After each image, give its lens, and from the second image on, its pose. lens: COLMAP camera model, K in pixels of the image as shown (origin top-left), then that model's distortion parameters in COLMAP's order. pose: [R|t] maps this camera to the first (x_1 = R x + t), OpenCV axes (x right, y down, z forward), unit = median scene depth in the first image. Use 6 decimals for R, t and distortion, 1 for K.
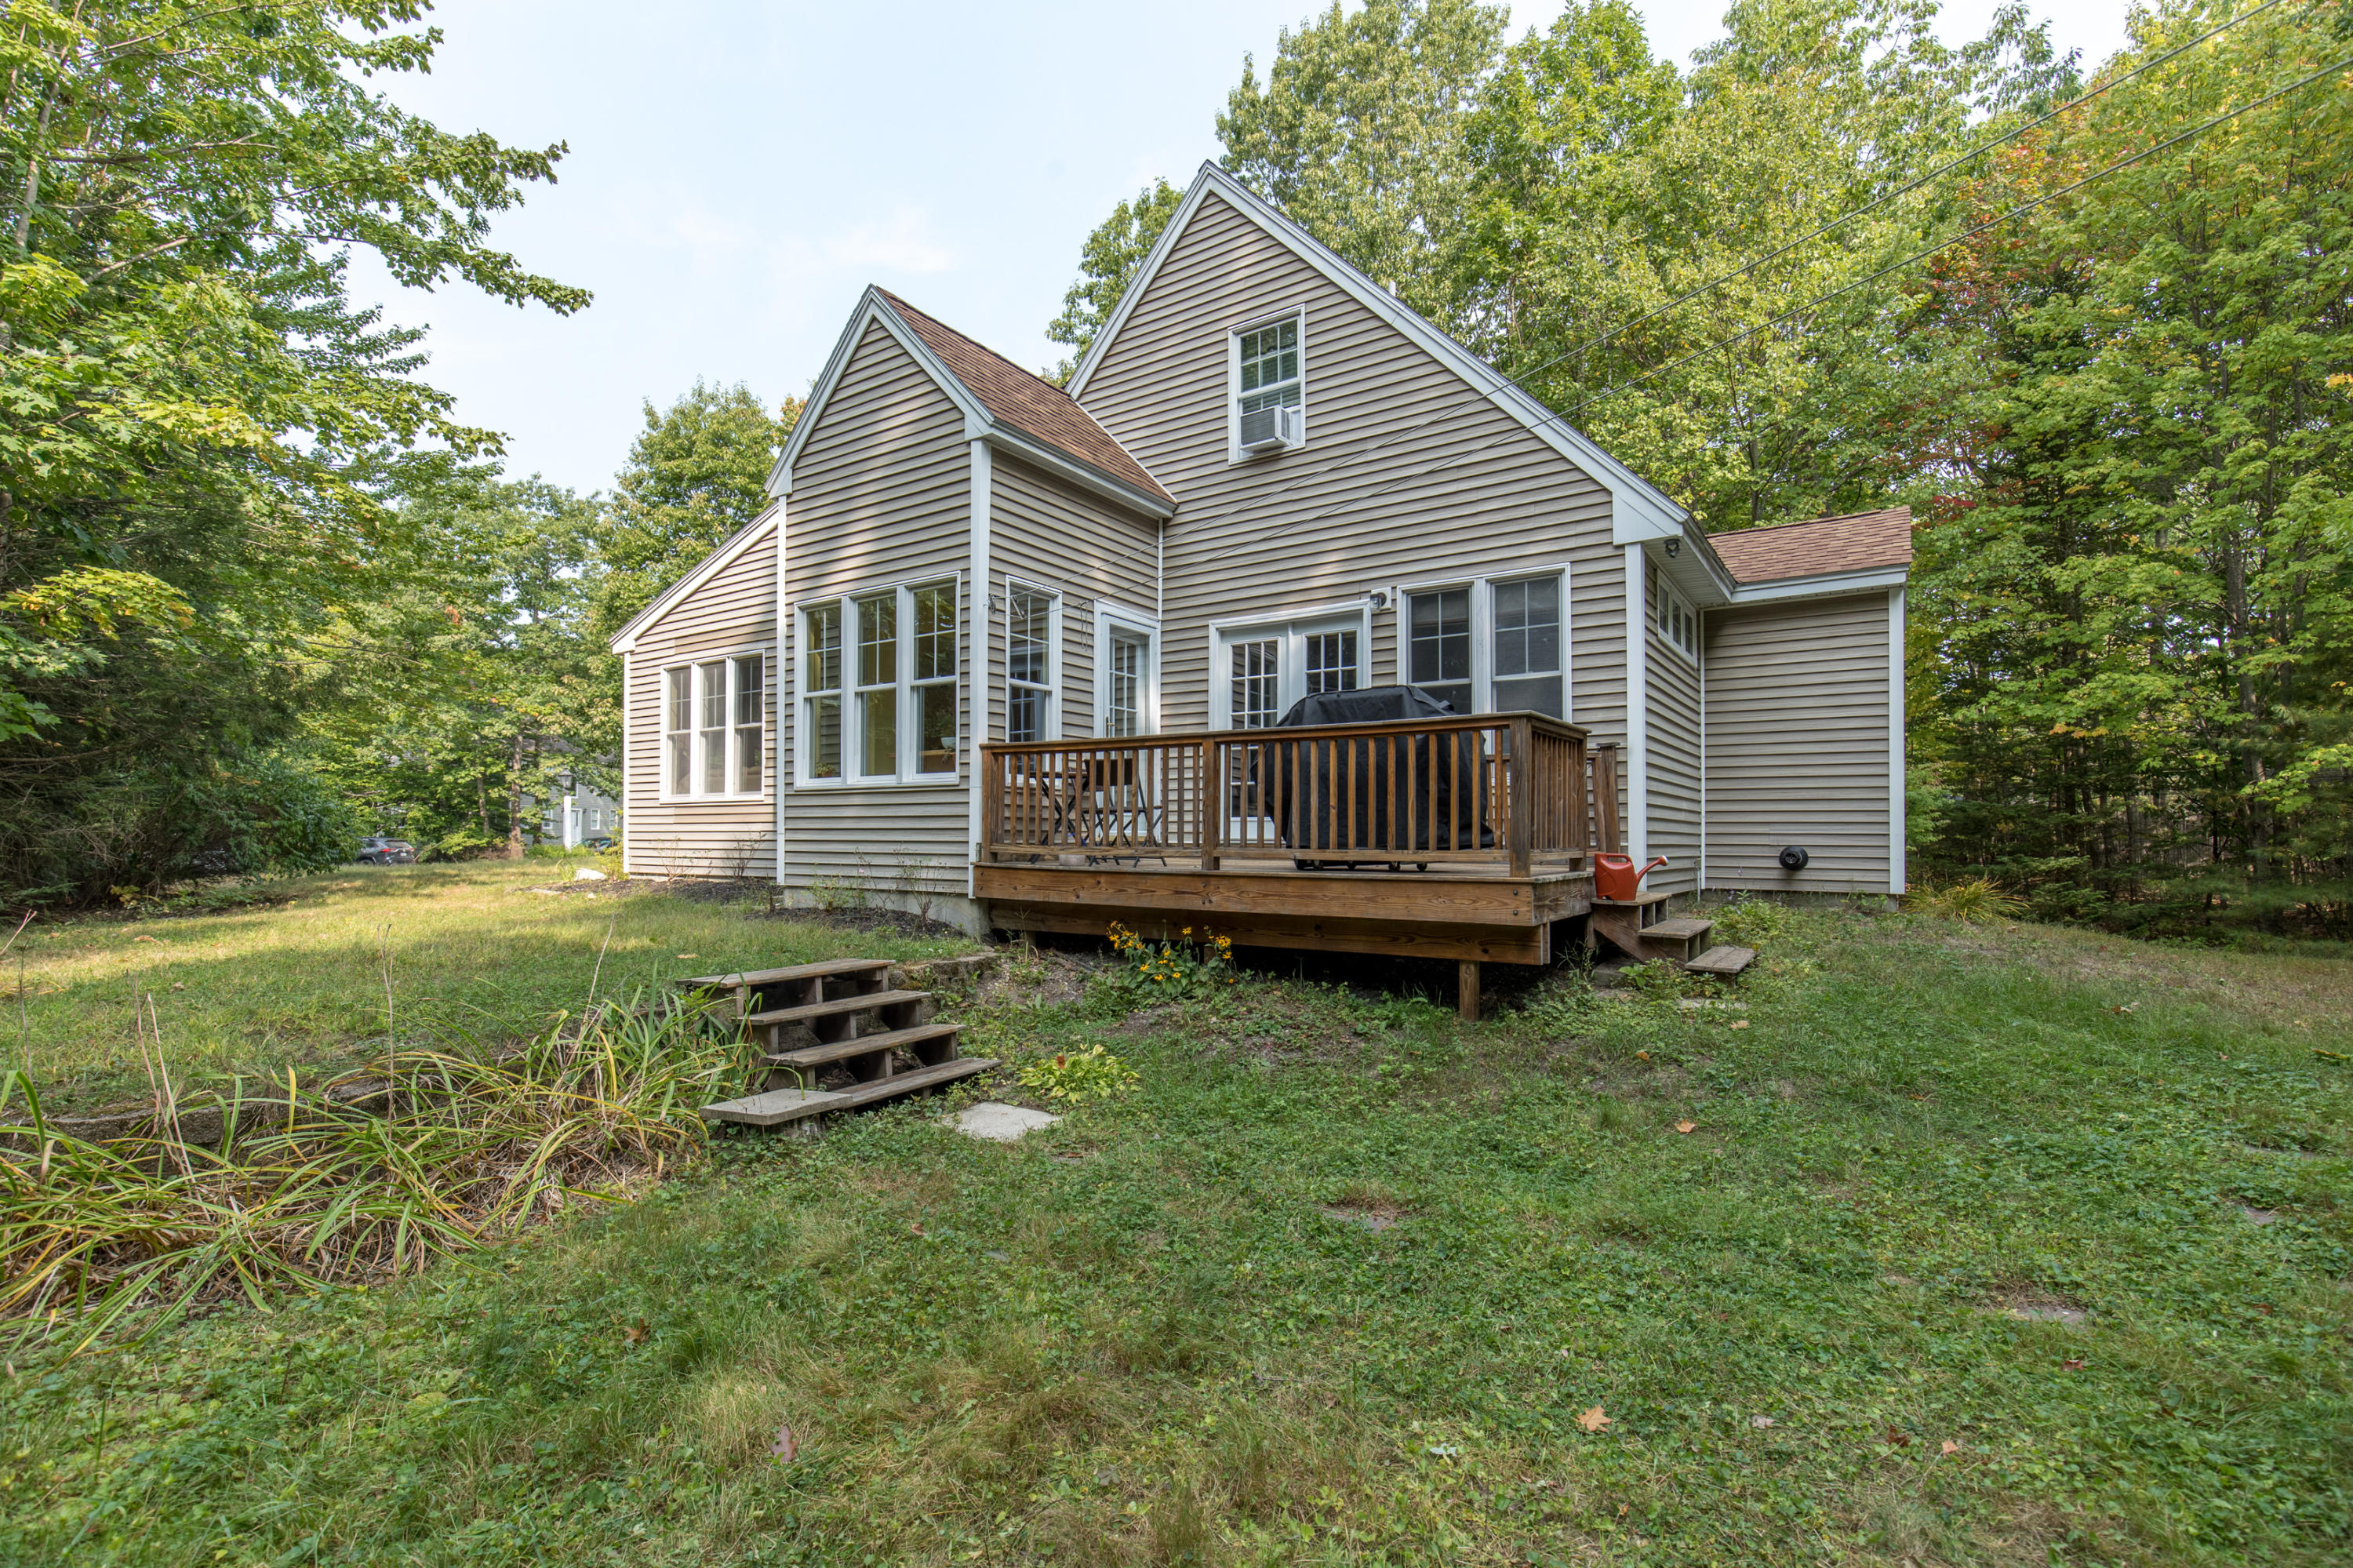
lens RADIAL K [[1043.8, 0, 1176.5], [0, 1043.8, 784.0], [0, 0, 1]] dist [0.004632, 0.000237]
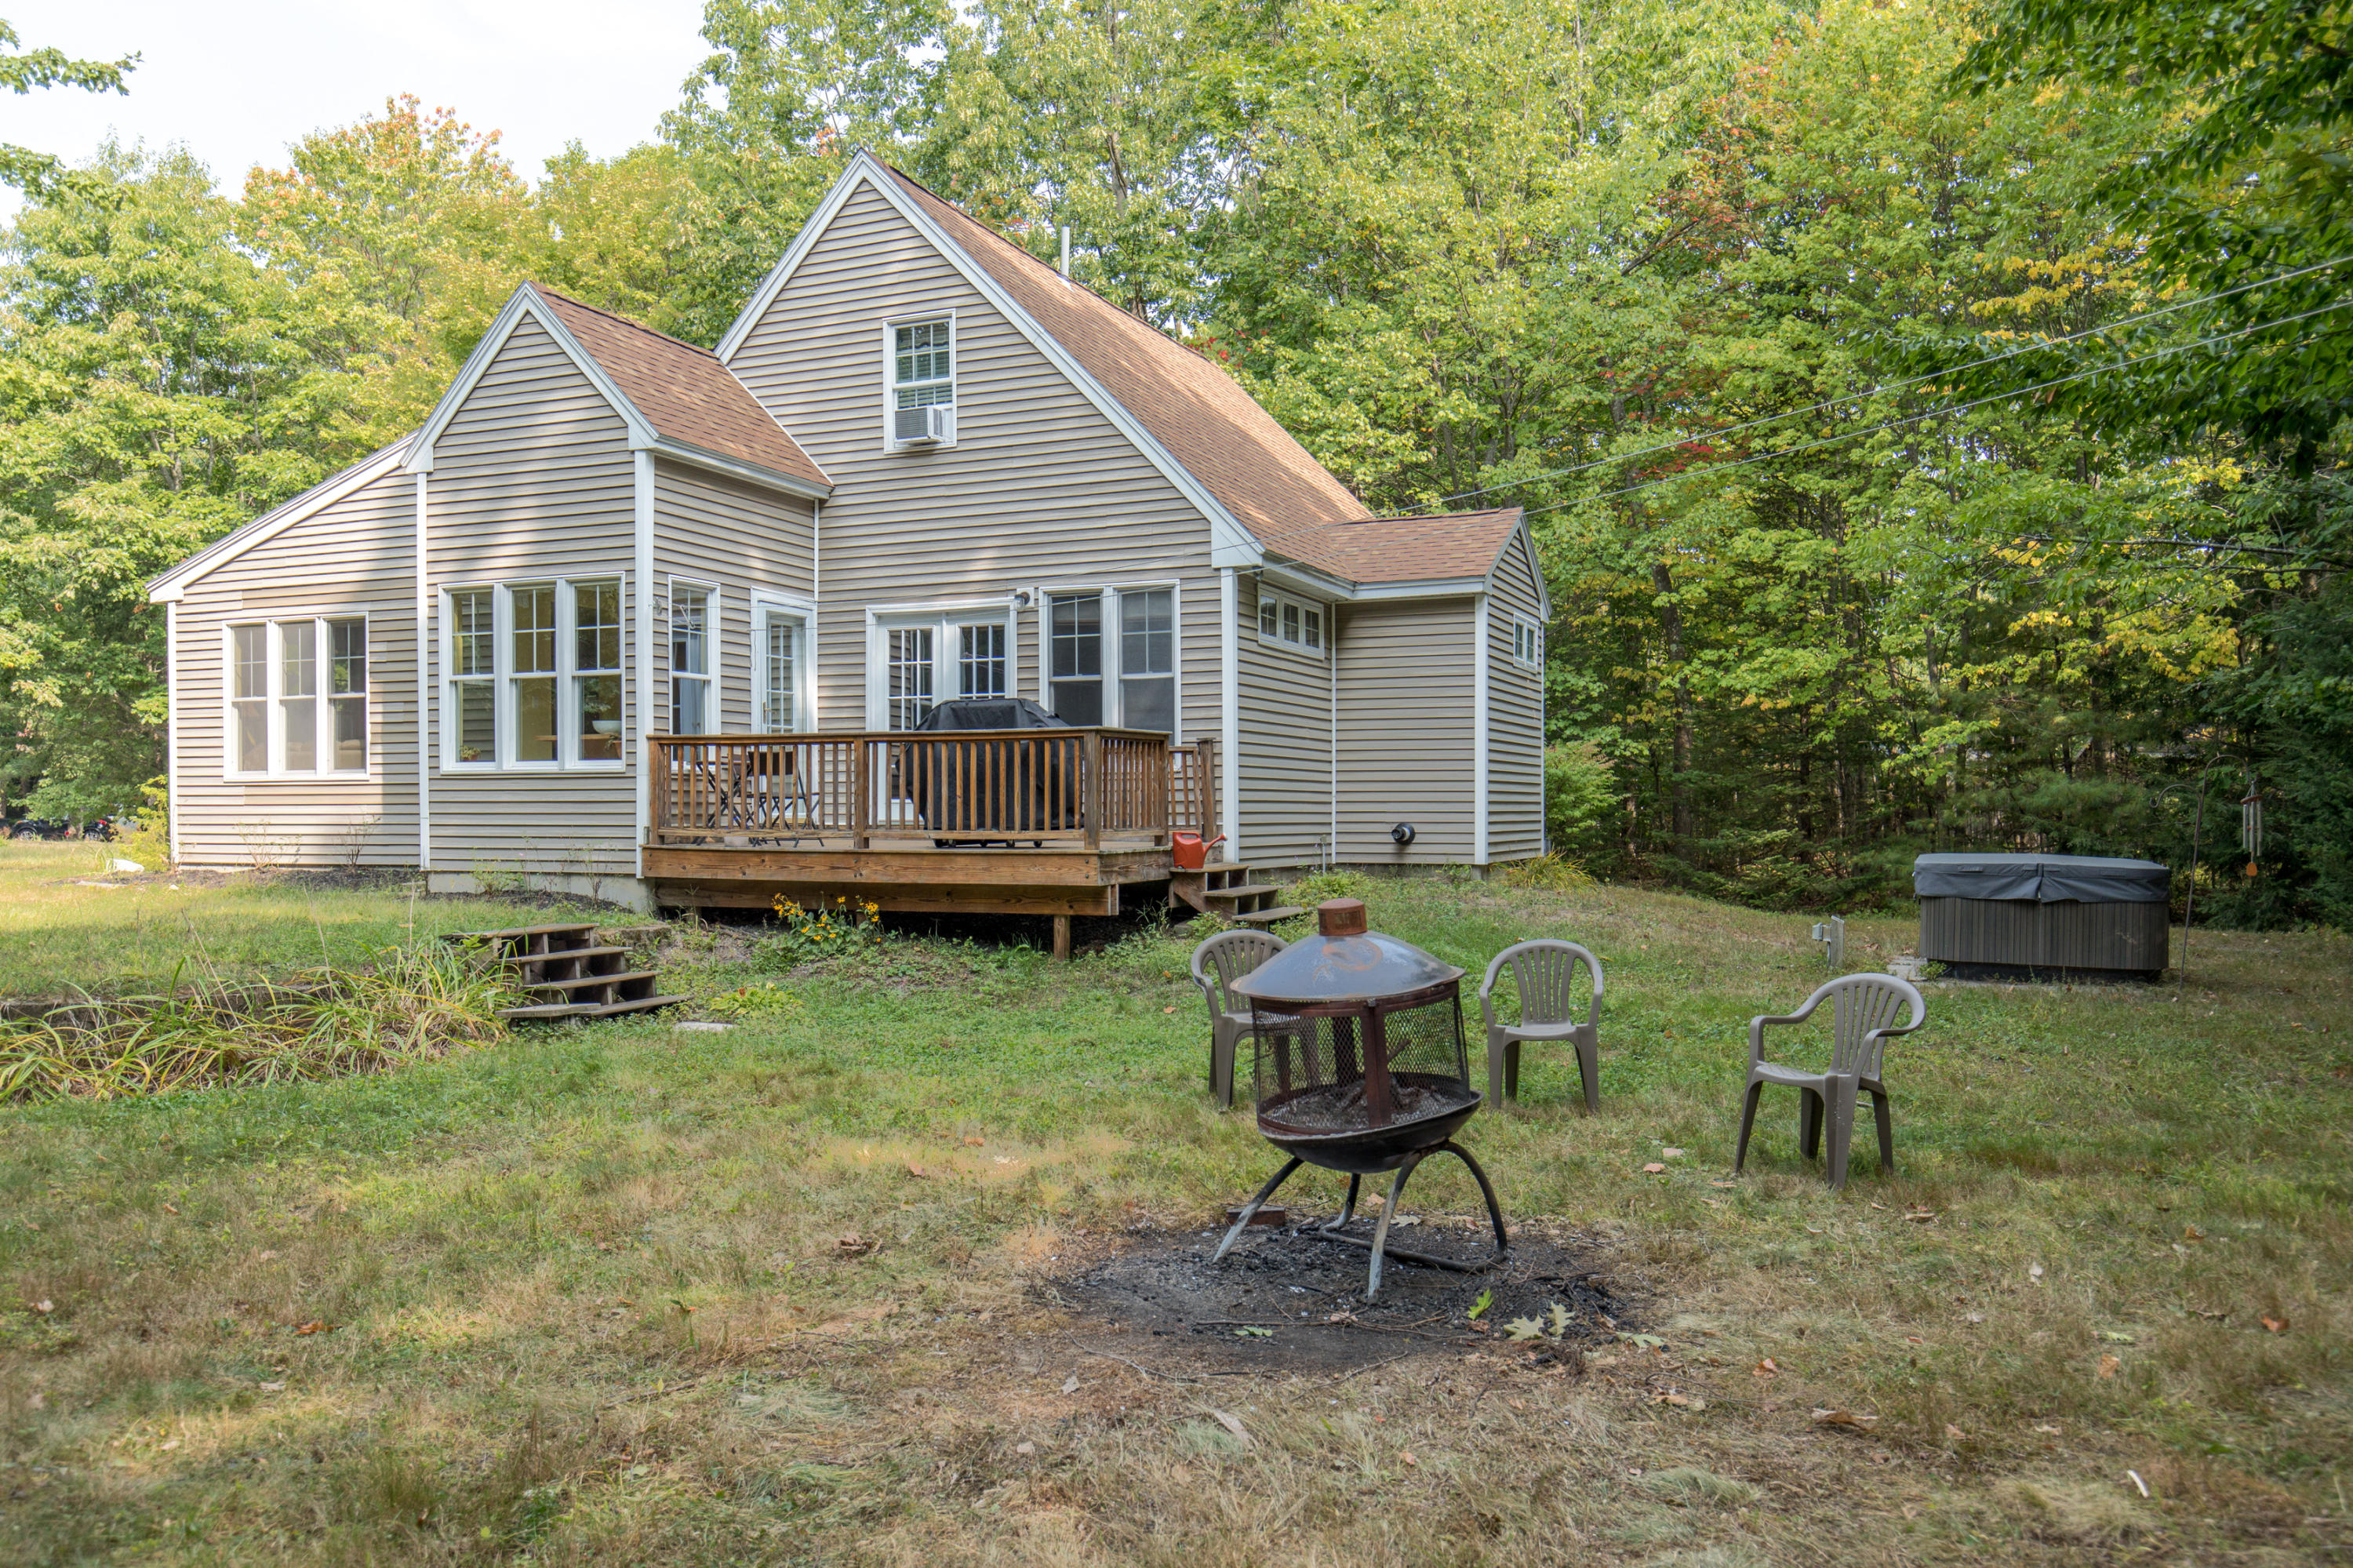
lens RADIAL K [[1763.2, 0, 1166.8], [0, 1763.2, 801.9], [0, 0, 1]] dist [0.002428, -0.003172]
pose [[0.984031, -0.005487, 0.177912, 0.014911], [-0.003199, 0.998818, 0.048501, -0.056931], [-0.177968, -0.048296, 0.982850, -0.852239]]
